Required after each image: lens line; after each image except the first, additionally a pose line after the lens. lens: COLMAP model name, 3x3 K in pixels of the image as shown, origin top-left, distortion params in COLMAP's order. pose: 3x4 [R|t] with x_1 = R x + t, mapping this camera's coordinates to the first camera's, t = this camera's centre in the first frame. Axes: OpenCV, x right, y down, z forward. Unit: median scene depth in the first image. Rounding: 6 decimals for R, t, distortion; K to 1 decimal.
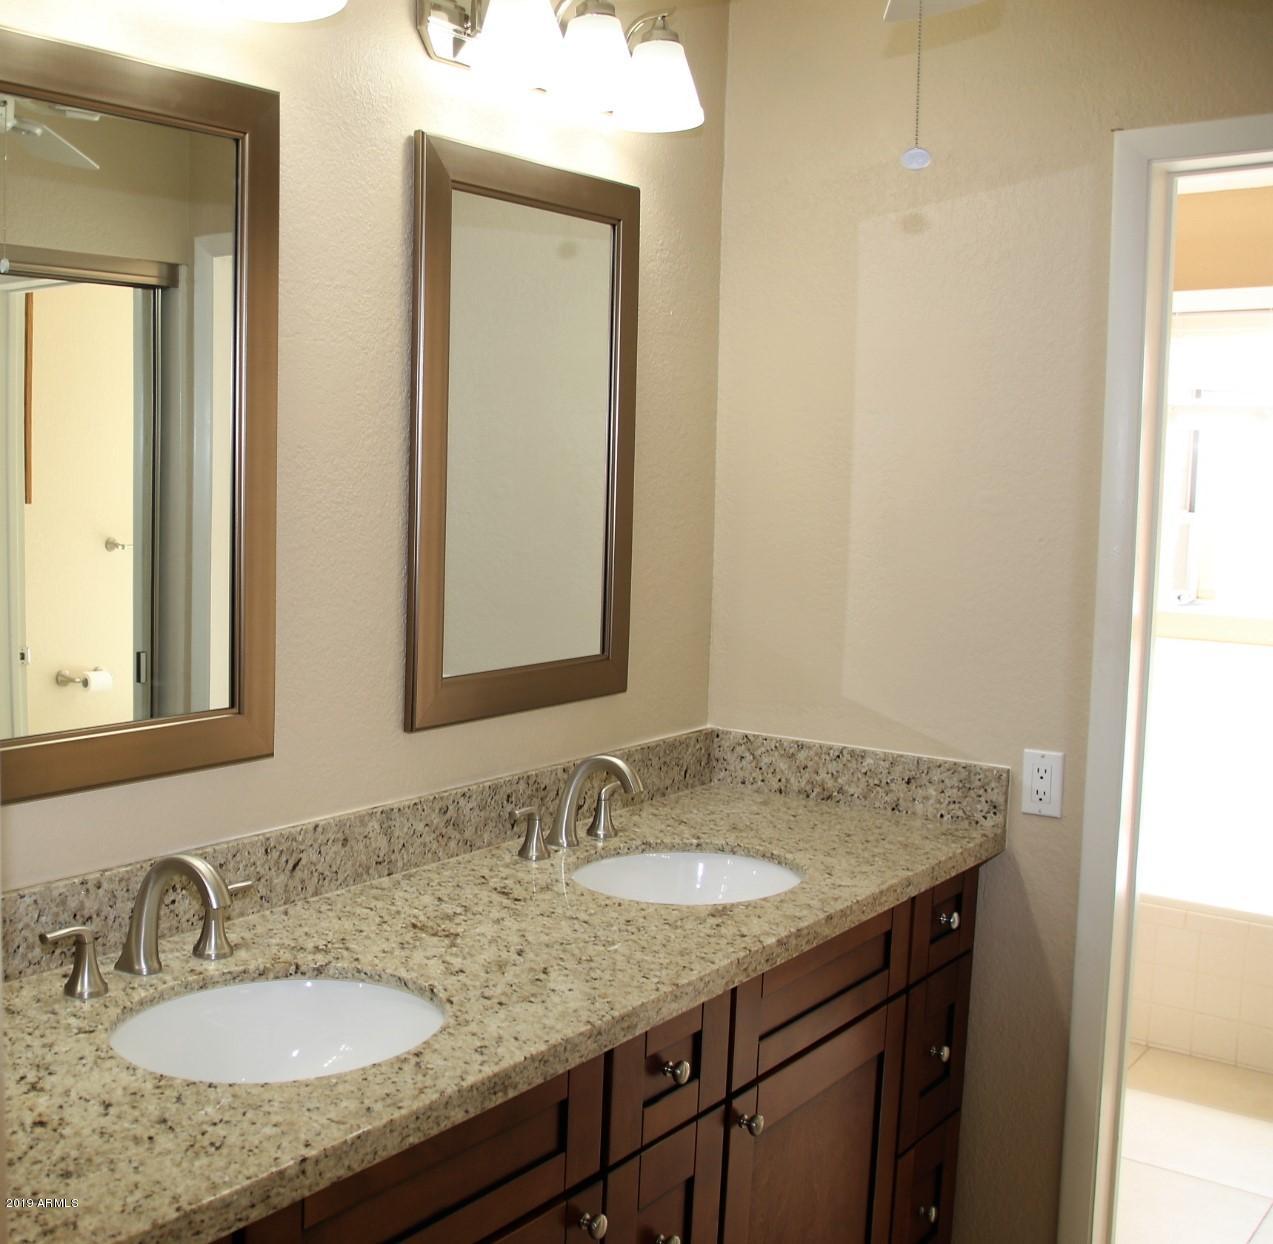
lens RADIAL K [[1295.0, 0, 636.5], [0, 1295.0, 622.0], [0, 0, 1]] dist [0.104916, -0.364350]
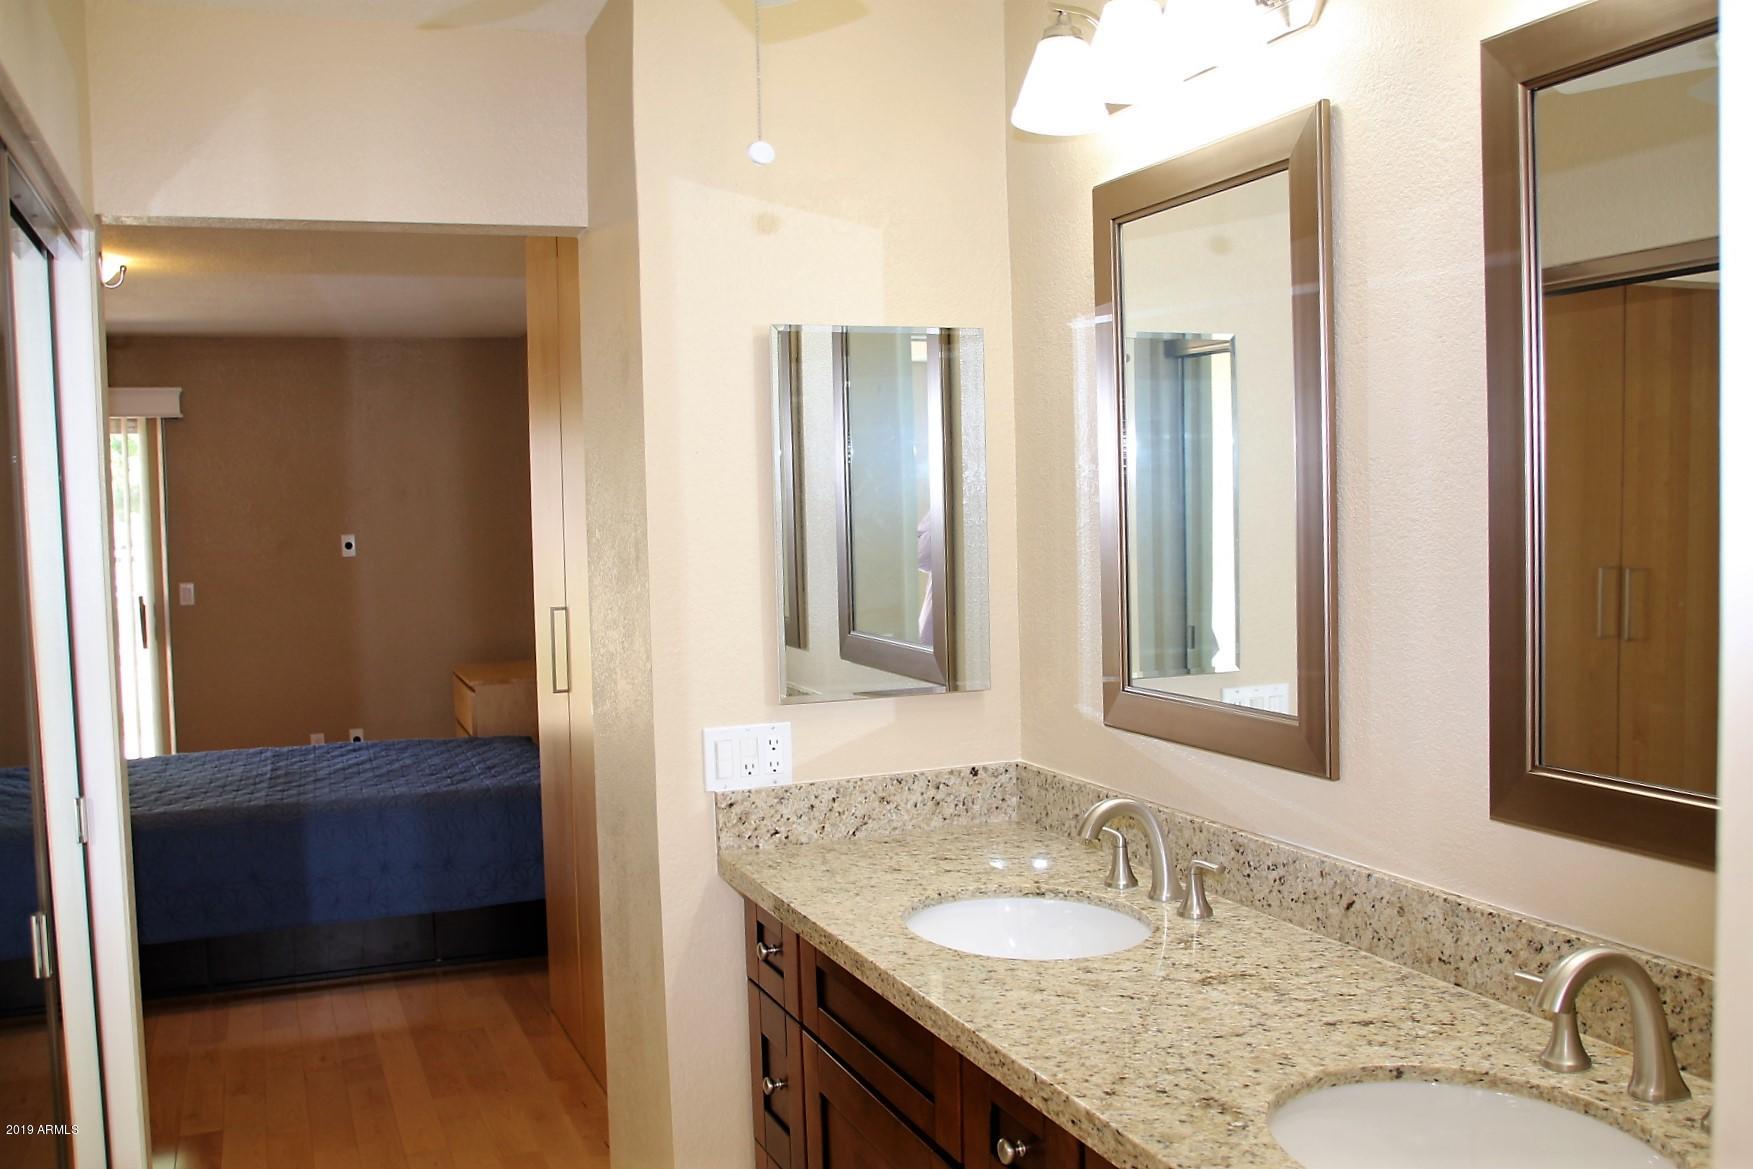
lens RADIAL K [[1472.6, 0, 885.2], [0, 1472.6, 575.6], [0, 0, 1]] dist [-0.140248, 0.130760]
pose [[-0.451979, 0.022912, -0.891734, 0.820299], [-0.098669, 0.992252, 0.075506, -0.095610], [0.886555, 0.122114, -0.446217, 1.151736]]
